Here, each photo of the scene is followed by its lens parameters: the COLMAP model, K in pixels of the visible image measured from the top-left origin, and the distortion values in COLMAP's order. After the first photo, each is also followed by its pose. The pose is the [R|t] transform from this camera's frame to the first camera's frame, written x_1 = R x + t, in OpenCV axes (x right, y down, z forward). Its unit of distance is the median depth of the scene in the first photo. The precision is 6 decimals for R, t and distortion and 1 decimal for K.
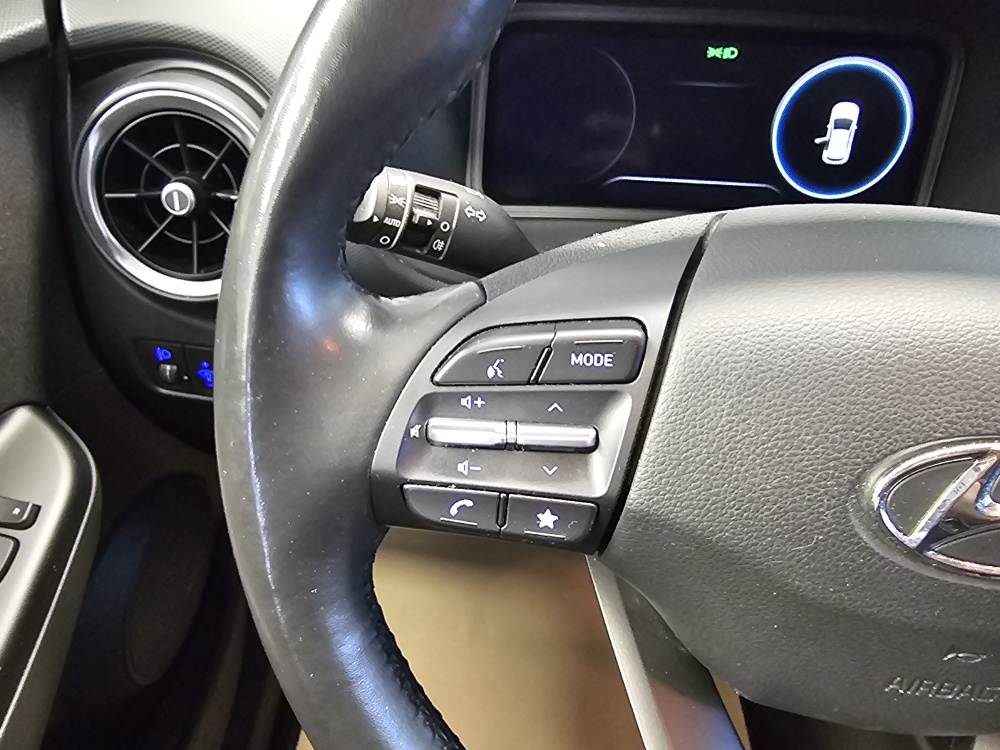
lens RADIAL K [[673.7, 0, 428.6], [0, 673.7, 373.5], [0, 0, 1]] dist [-0.003384, -0.000189]
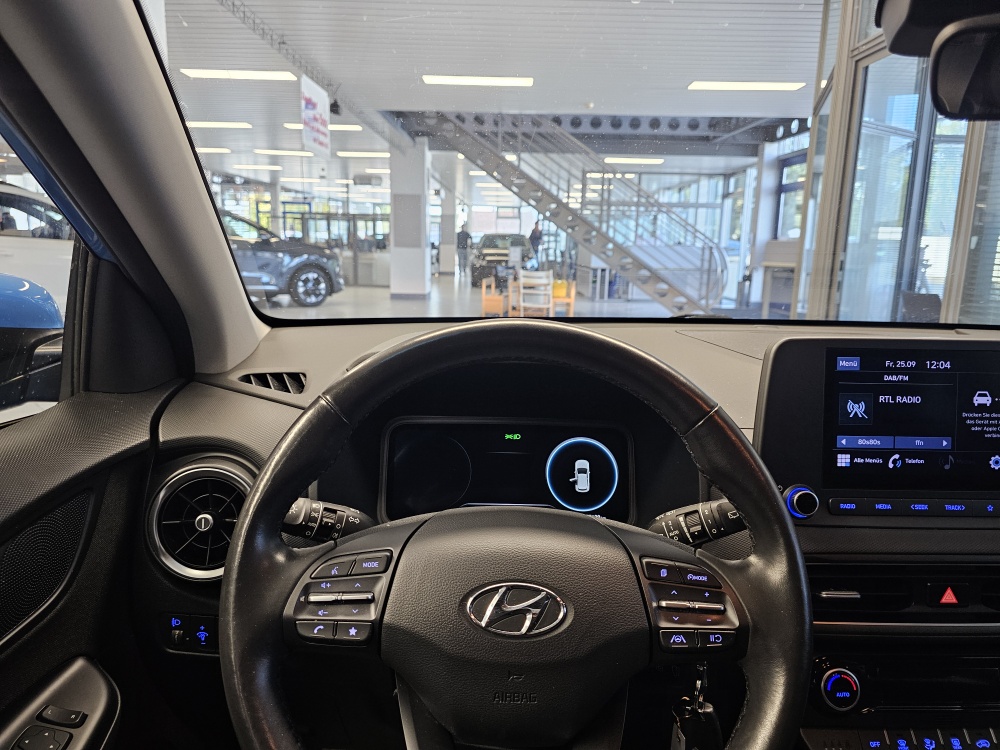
lens RADIAL K [[682.5, 0, 491.3], [0, 682.5, 369.7], [0, 0, 1]] dist [0.003146, -0.003971]
pose [[0.995439, -0.016376, 0.093981, 0.316430], [0.059506, 0.876588, -0.477549, 0.412429], [-0.074562, 0.480963, 0.873564, -1.171254]]
